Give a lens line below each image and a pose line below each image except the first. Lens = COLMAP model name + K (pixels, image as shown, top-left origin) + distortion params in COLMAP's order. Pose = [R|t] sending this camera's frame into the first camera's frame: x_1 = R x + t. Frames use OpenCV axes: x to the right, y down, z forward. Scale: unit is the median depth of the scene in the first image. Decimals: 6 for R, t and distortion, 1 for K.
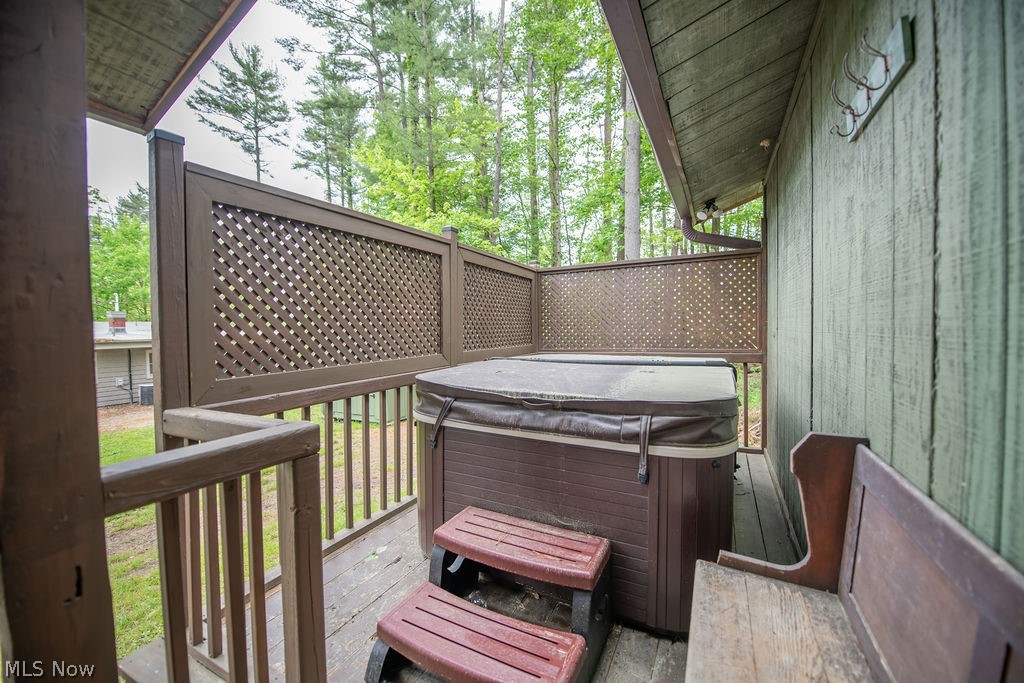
lens RADIAL K [[407.1, 0, 510.3], [0, 407.1, 338.9], [0, 0, 1]] dist [-0.015001, -0.003085]
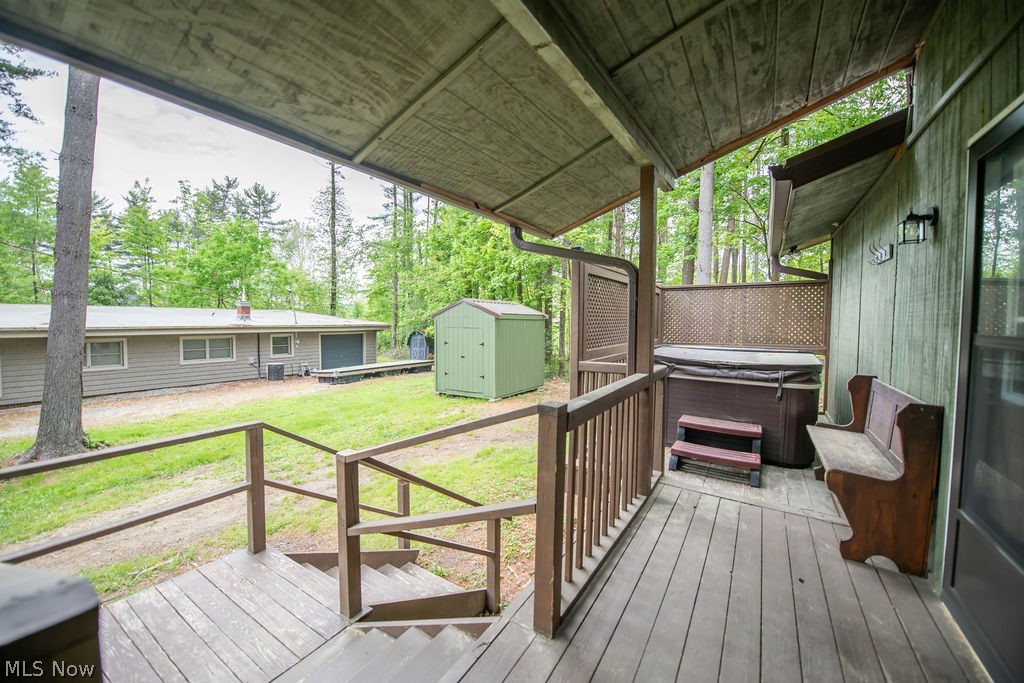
lens RADIAL K [[407.1, 0, 510.9], [0, 407.1, 337.4], [0, 0, 1]] dist [-0.015001, -0.003085]
pose [[0.996196, 0.026337, -0.083065, -0.930130], [-0.025087, 0.999556, 0.016049, -0.000893], [0.083450, -0.013904, 0.996415, -1.304731]]
